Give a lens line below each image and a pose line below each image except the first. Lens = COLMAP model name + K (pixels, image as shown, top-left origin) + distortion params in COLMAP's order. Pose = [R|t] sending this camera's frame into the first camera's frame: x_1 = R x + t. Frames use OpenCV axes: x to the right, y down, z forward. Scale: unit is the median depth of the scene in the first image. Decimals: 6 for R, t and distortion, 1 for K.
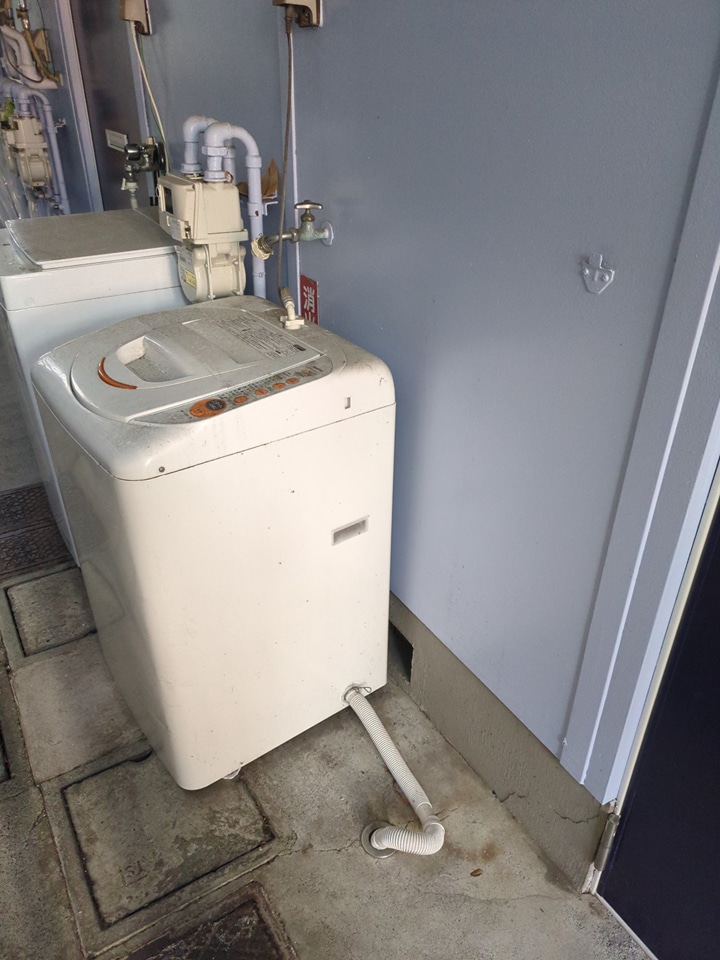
lens RADIAL K [[717.7, 0, 363.3], [0, 717.7, 492.4], [0, 0, 1]] dist [0.044188, -0.039493]
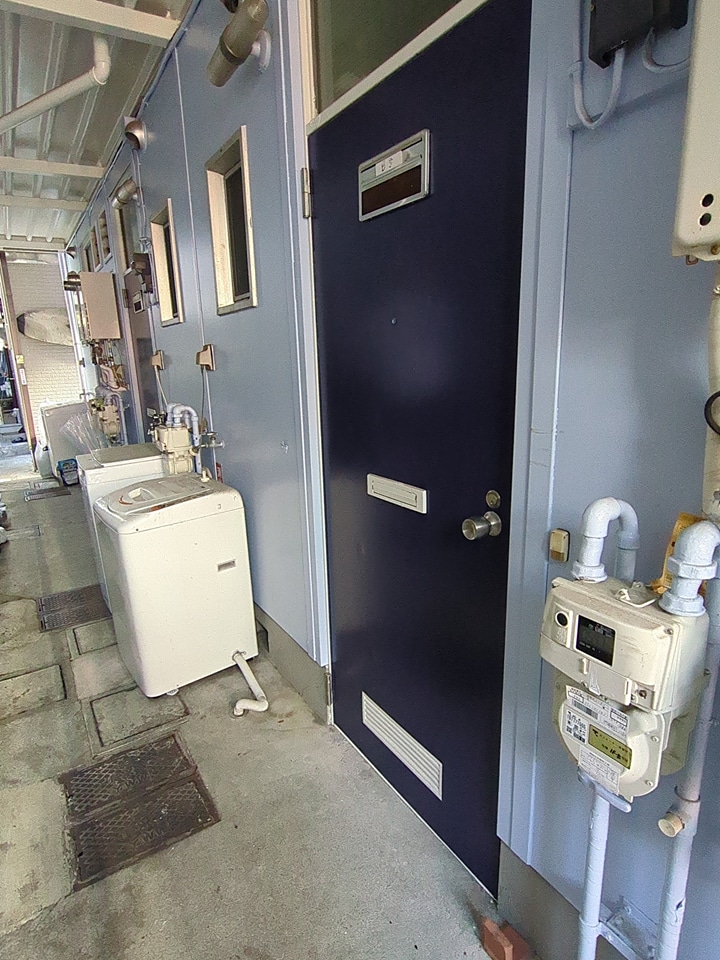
lens RADIAL K [[554.9, 0, 360.0], [0, 554.9, 480.0], [0, 0, 1]] dist [-0.005575, -0.000730]
pose [[0.998495, -0.054842, -0.000100, 0.382582], [0.052212, 0.951163, -0.304243, 0.322766], [0.016780, 0.303780, 0.952594, -0.677602]]
